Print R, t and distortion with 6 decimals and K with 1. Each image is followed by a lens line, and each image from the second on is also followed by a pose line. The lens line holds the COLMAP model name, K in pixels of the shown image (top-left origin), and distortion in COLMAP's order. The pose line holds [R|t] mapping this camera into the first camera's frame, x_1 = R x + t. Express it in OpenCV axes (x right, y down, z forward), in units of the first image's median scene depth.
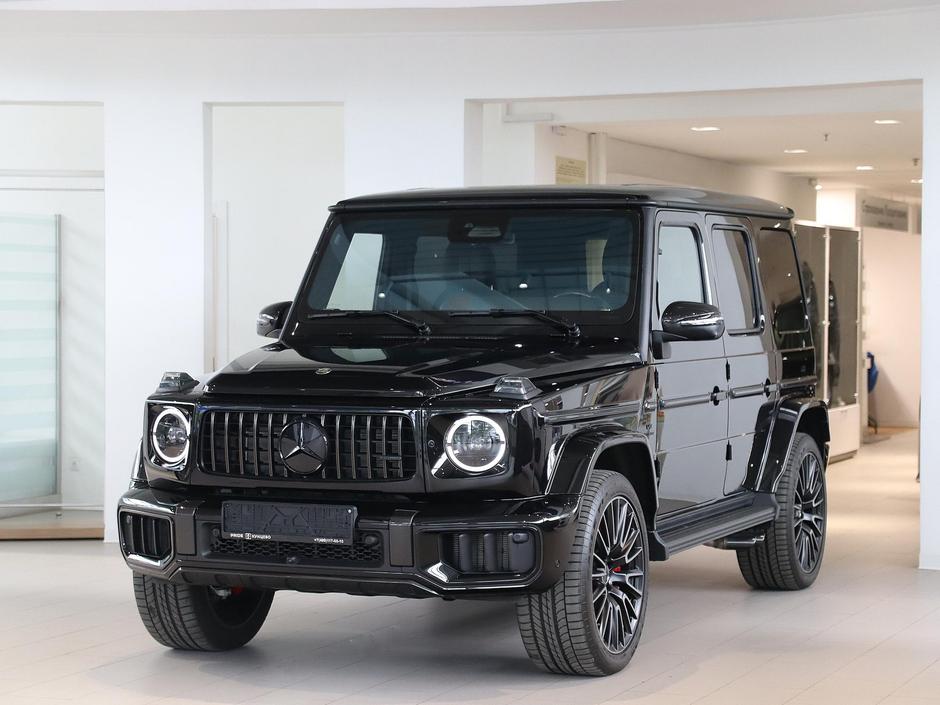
lens RADIAL K [[2167.2, 0, 495.4], [0, 2167.2, 351.7], [0, 0, 1]] dist [0.095484, 0.125912]
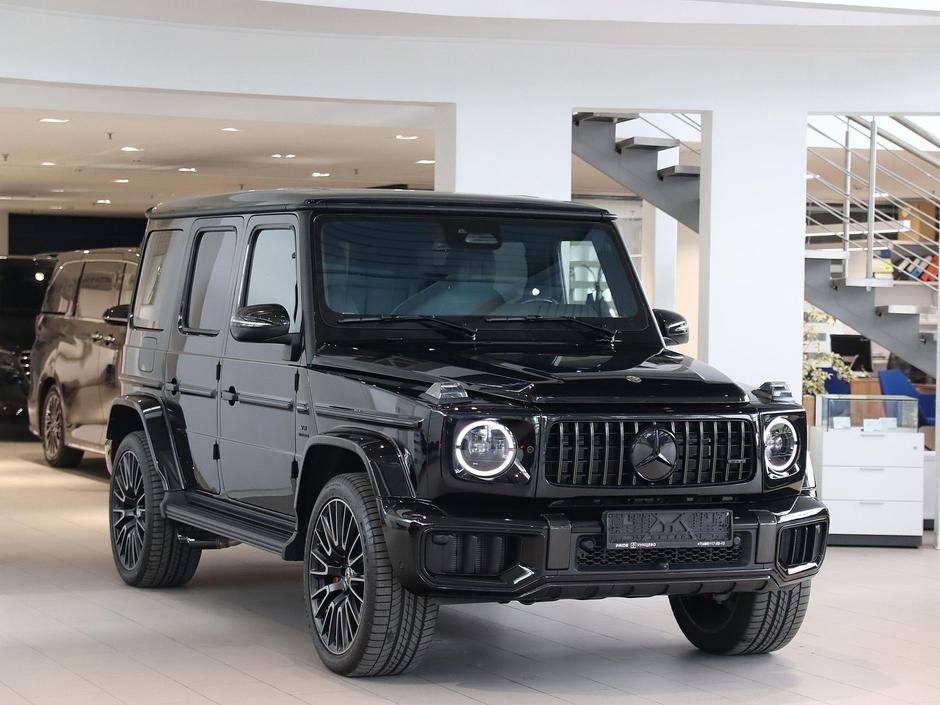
lens RADIAL K [[2167.2, 0, 495.4], [0, 2167.2, 351.7], [0, 0, 1]] dist [0.095484, 0.125912]
pose [[0.693558, -0.005378, 0.720380, -0.865294], [0.001971, 0.999983, 0.005568, -0.009794], [-0.720398, -0.002442, 0.693557, 0.347798]]
